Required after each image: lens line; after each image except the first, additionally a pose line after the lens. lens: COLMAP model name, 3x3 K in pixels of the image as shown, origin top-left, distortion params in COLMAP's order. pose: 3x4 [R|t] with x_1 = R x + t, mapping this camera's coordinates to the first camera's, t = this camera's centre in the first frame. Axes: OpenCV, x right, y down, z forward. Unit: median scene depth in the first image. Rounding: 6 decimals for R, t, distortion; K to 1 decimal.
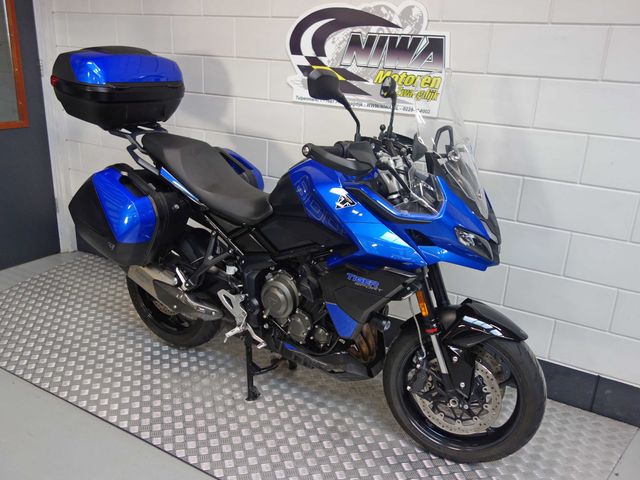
lens RADIAL K [[564.5, 0, 320.0], [0, 564.5, 240.0], [0, 0, 1]] dist [0.003906, 0.009052]
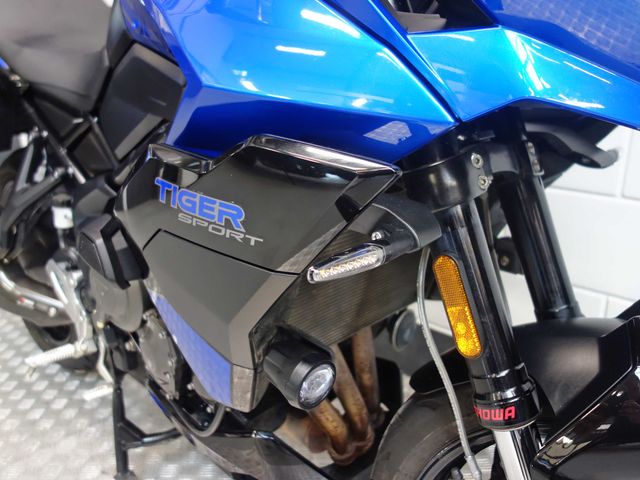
lens RADIAL K [[564.5, 0, 320.0], [0, 564.5, 240.0], [0, 0, 1]] dist [0.003906, 0.009052]
pose [[0.976477, 0.020366, -0.214658, 0.158612], [-0.022334, 0.999728, -0.006744, 0.078013], [0.214462, 0.011379, 0.976666, 0.671210]]
